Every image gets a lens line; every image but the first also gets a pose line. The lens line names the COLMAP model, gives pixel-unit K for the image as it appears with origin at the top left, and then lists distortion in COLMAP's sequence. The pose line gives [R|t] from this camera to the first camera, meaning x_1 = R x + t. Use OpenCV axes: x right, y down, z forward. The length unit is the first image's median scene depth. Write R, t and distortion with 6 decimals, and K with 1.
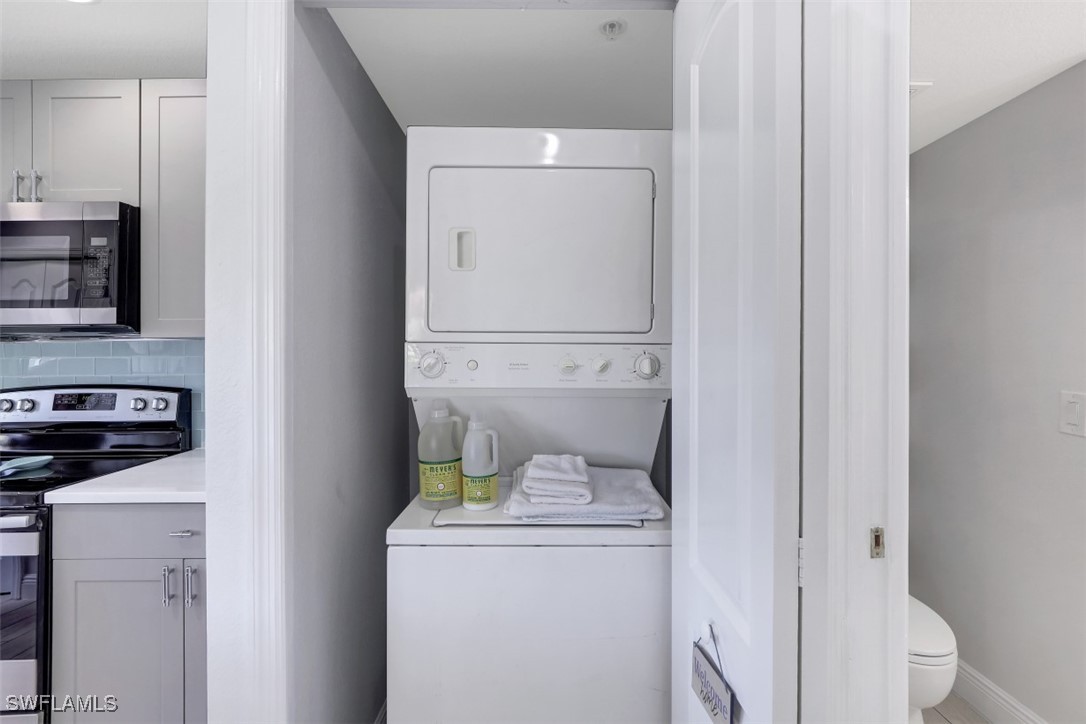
lens RADIAL K [[501.1, 0, 542.0], [0, 501.1, 355.4], [0, 0, 1]] dist [-0.030809, 0.001403]
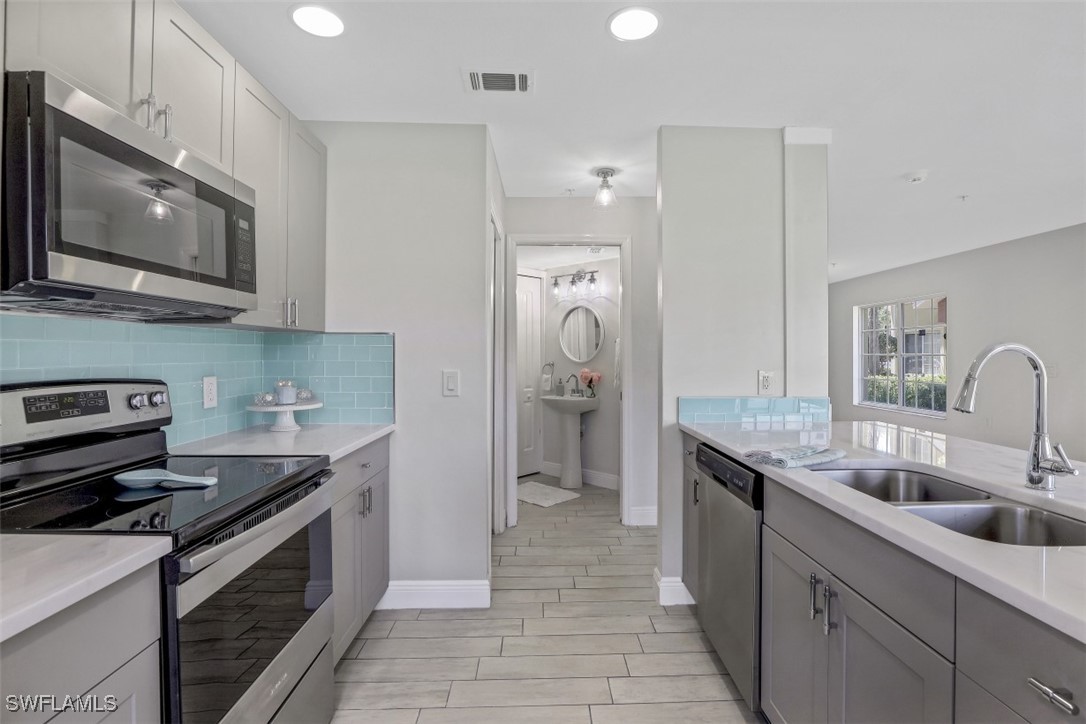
lens RADIAL K [[501.1, 0, 542.9], [0, 501.1, 361.1], [0, 0, 1]] dist [-0.030809, 0.001403]
pose [[0.010272, -0.002540, 0.999944, -1.611065], [0.010328, 0.999944, 0.002434, 0.038522], [-0.999894, 0.010303, 0.010297, 0.332312]]
